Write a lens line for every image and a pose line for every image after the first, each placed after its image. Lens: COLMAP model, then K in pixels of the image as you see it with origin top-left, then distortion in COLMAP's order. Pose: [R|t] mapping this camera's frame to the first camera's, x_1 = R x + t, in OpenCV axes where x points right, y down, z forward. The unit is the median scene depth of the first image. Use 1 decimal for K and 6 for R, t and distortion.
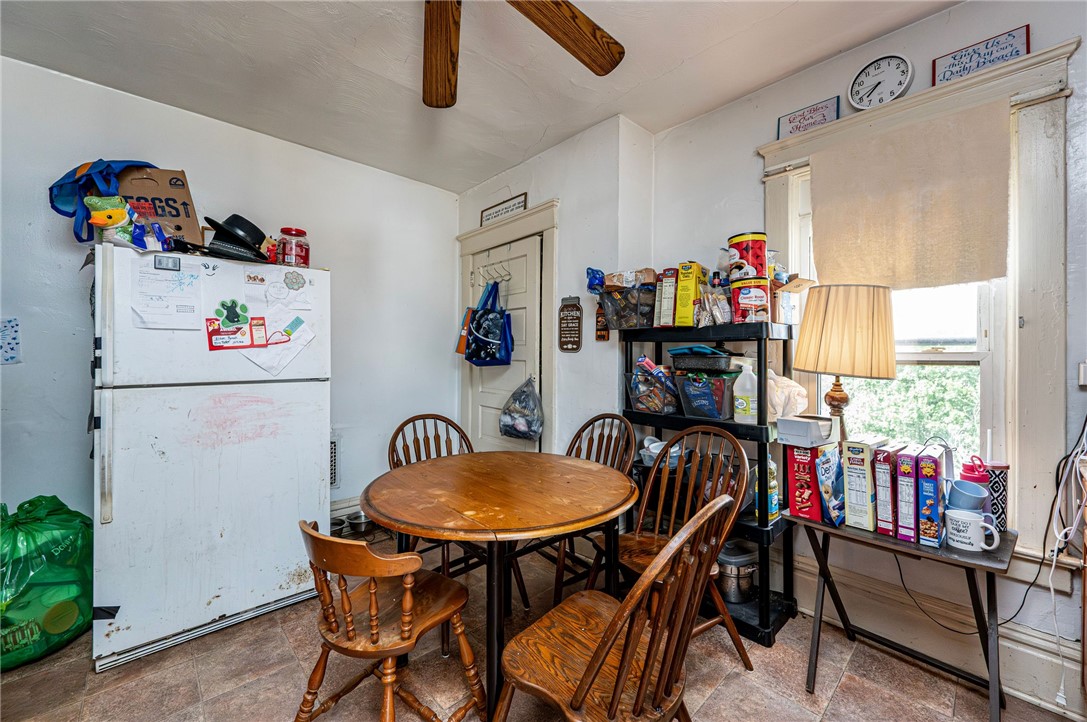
lens RADIAL K [[424.9, 0, 541.8], [0, 424.9, 355.0], [0, 0, 1]] dist [-0.000443, -0.000029]
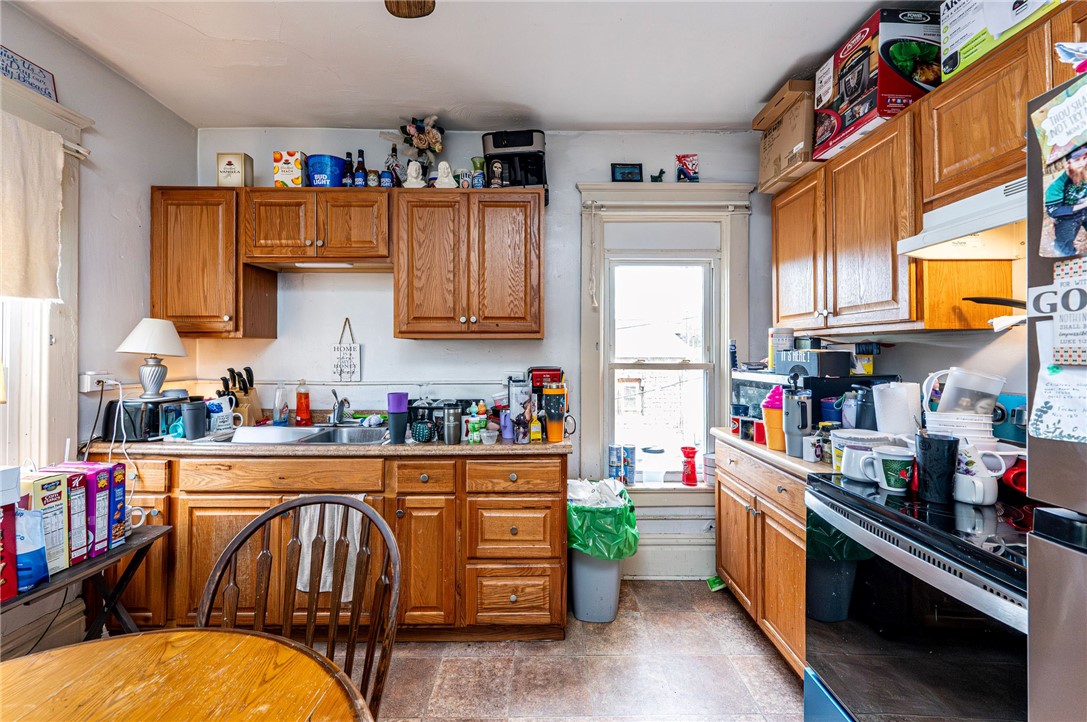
lens RADIAL K [[432.0, 0, 545.1], [0, 432.0, 348.4], [0, 0, 1]] dist [-0.000776, -0.000093]
pose [[-0.736256, 0.005473, 0.676681, -0.402643], [-0.000709, 0.999960, -0.008860, -0.031725], [-0.676703, -0.007003, -0.736223, 0.660204]]
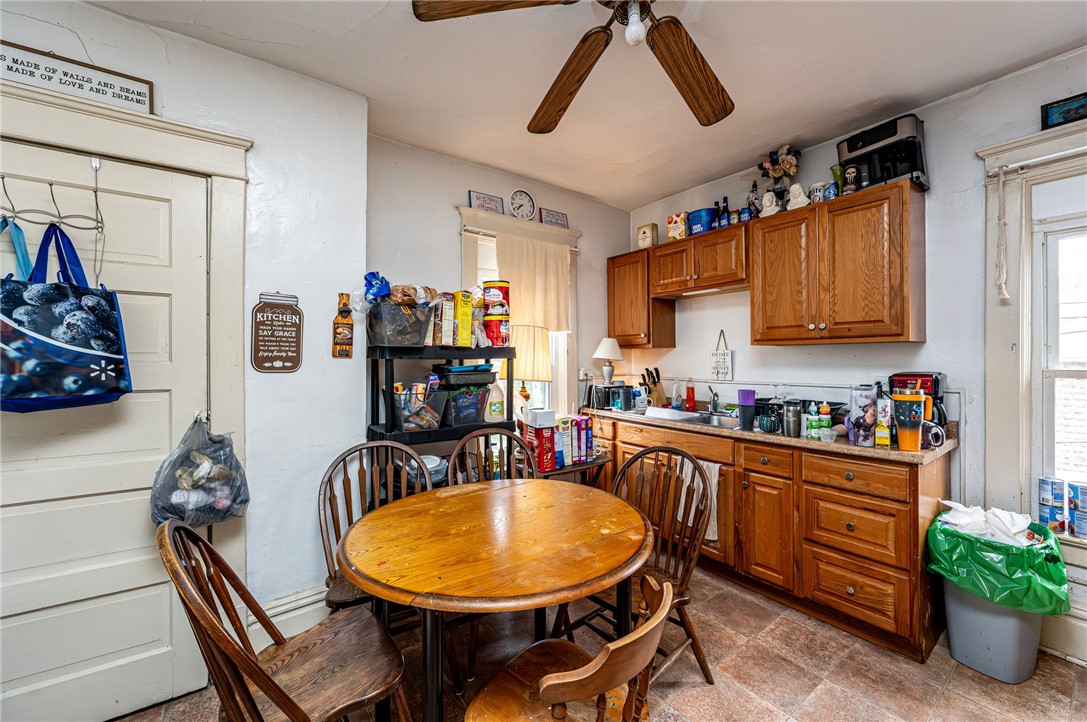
lens RADIAL K [[428.5, 0, 543.5], [0, 428.5, 361.0], [0, 0, 1]] dist [0.000171, 0.000005]
pose [[0.117262, -0.009246, 0.993058, -0.723463], [0.007135, 0.999939, 0.008467, -0.034851], [-0.993075, 0.006093, 0.117321, 0.598744]]
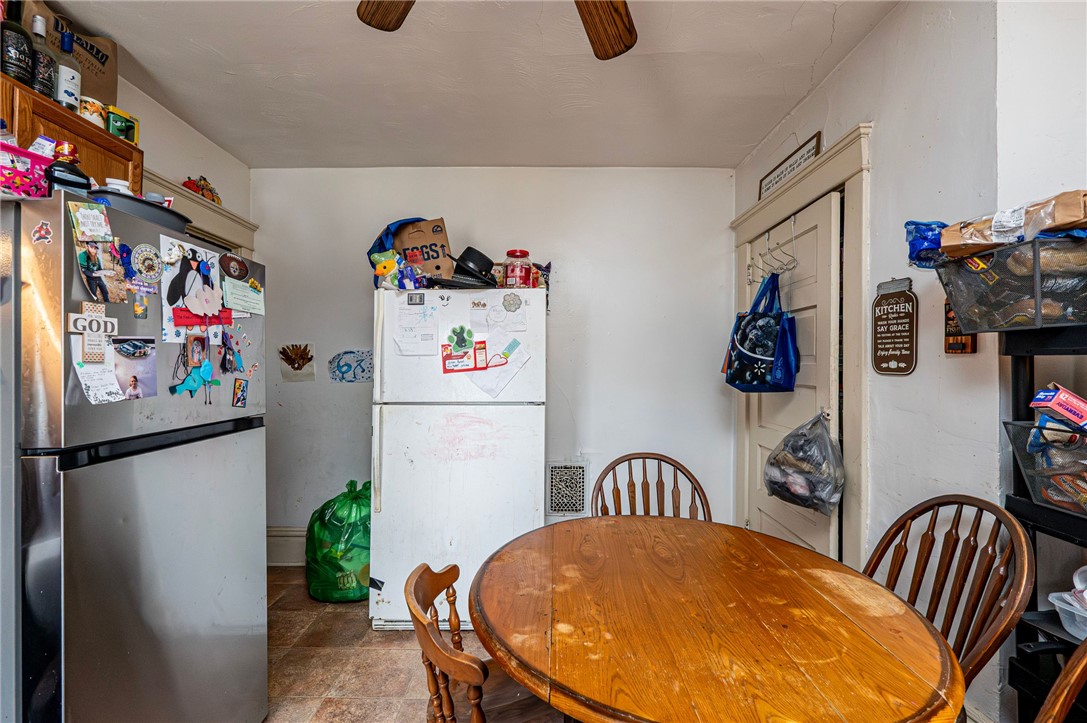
lens RADIAL K [[445.6, 0, 534.8], [0, 445.6, 364.5], [0, 0, 1]] dist [-0.000280, 0.000039]
pose [[0.725070, -0.008375, -0.688624, 0.161630], [0.000472, 0.999932, -0.011664, -0.017003], [0.688675, 0.008132, 0.725025, 0.271102]]
